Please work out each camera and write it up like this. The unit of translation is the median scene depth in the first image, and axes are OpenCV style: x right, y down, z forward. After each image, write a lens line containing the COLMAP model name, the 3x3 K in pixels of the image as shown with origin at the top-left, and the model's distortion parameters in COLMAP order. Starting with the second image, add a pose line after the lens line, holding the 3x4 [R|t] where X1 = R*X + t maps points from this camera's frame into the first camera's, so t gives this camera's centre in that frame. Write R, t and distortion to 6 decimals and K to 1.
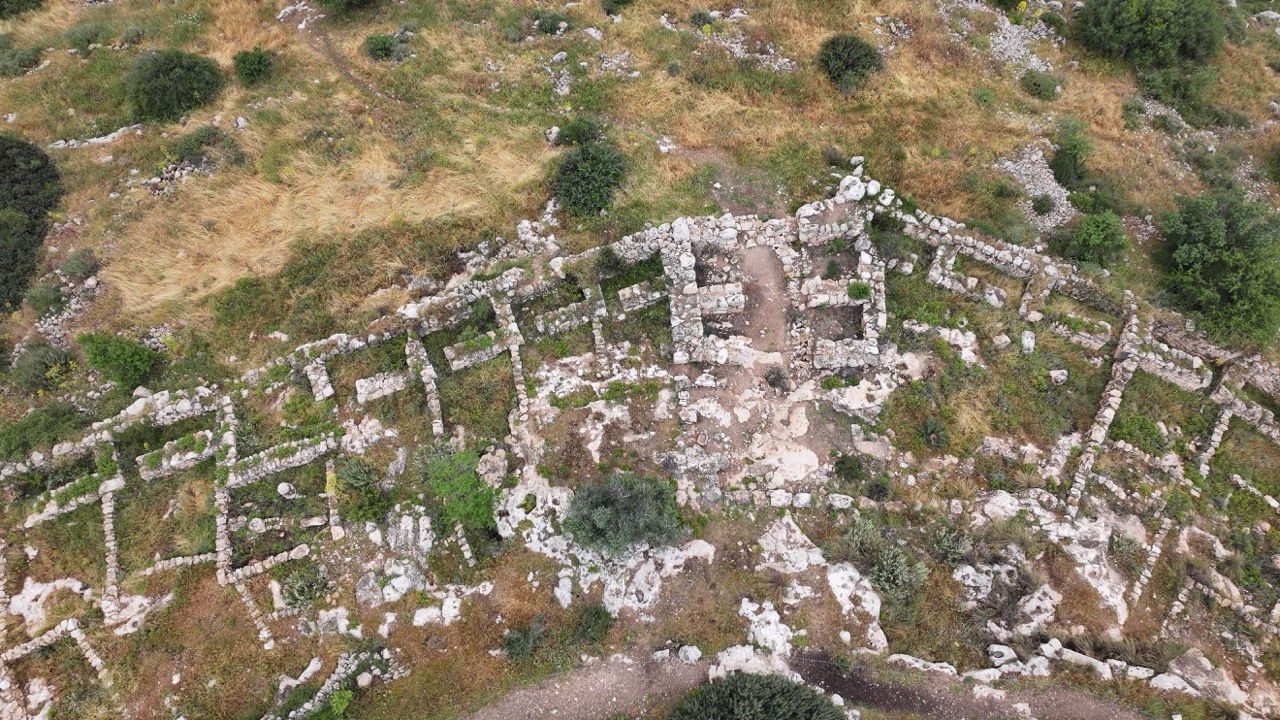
lens RADIAL K [[895.3, 0, 640.0], [0, 895.3, 360.0], [0, 0, 1]] dist [0.007299, 0.003483]
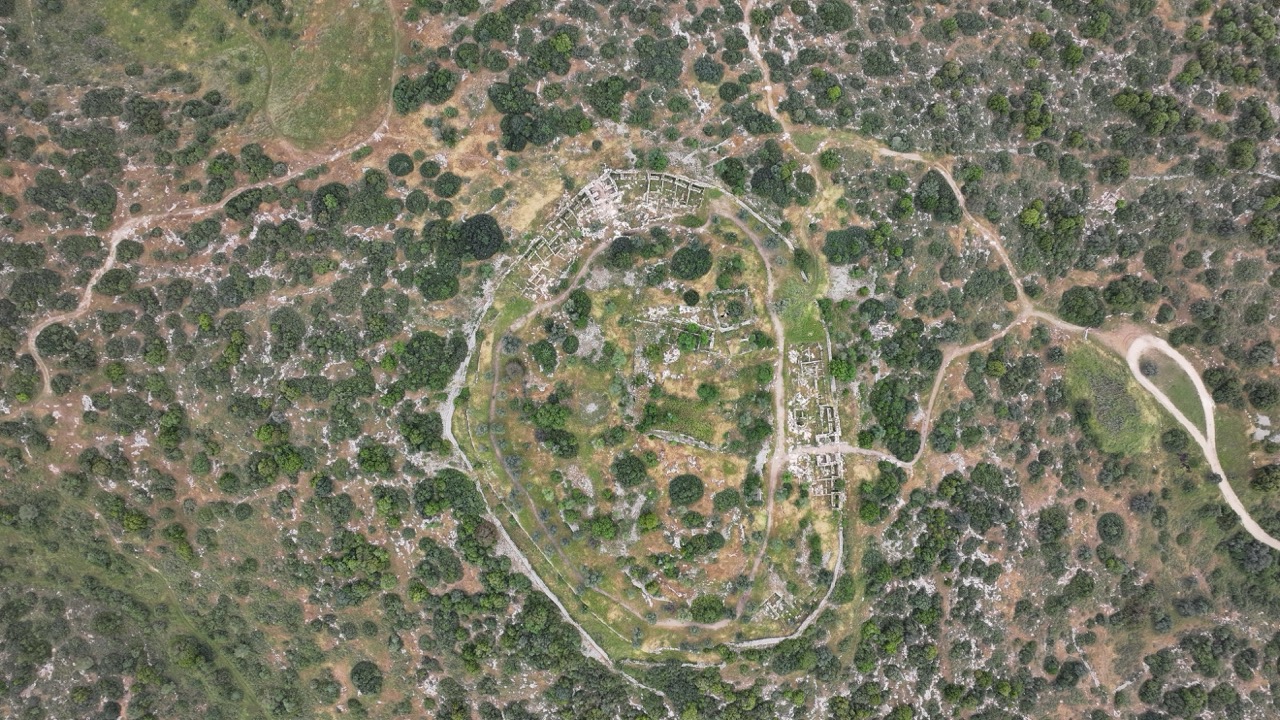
lens RADIAL K [[895.3, 0, 640.0], [0, 895.3, 360.0], [0, 0, 1]] dist [0.007299, 0.003483]
pose [[0.906235, -0.422677, -0.009005, -0.083098], [0.400904, 0.852401, 0.335692, -1.249374], [-0.134214, -0.307826, 0.941929, -6.441593]]
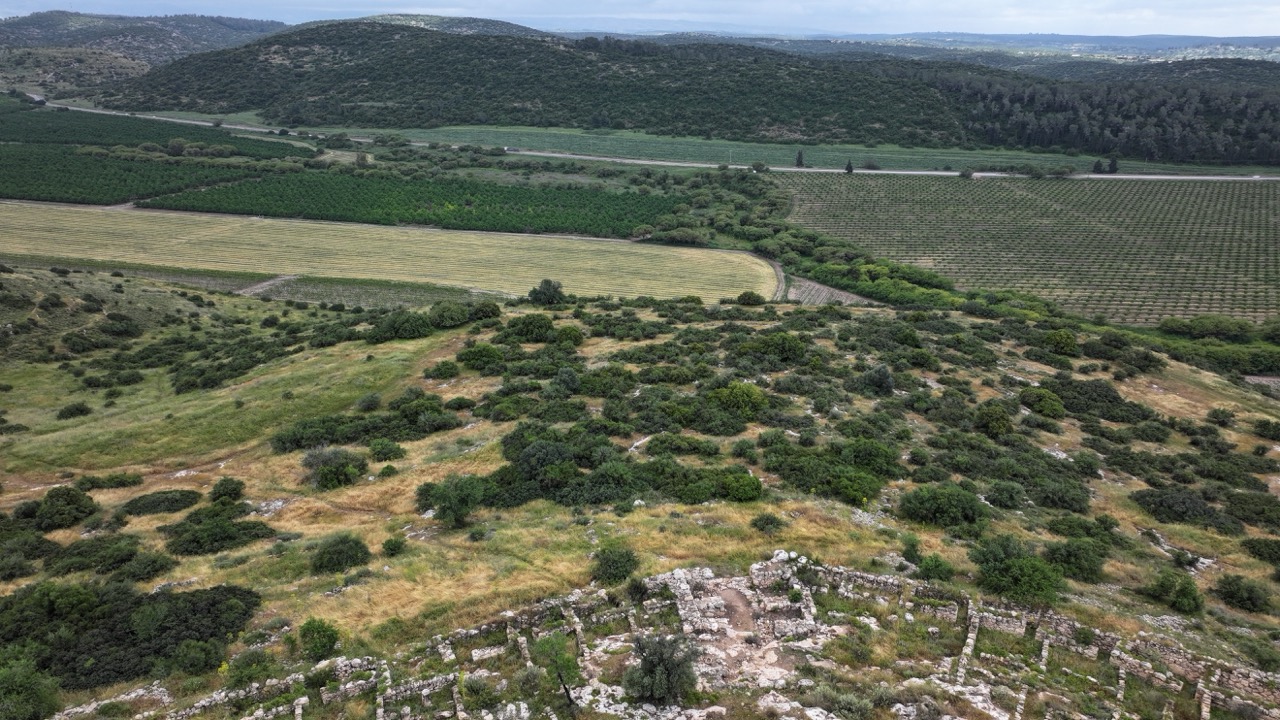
lens RADIAL K [[895.3, 0, 640.0], [0, 895.3, 360.0], [0, 0, 1]] dist [0.007299, 0.003483]
pose [[0.997424, -0.022435, 0.068140, -0.129809], [0.066916, 0.633303, -0.771005, 0.883059], [-0.025856, 0.773578, 0.633173, -0.320210]]
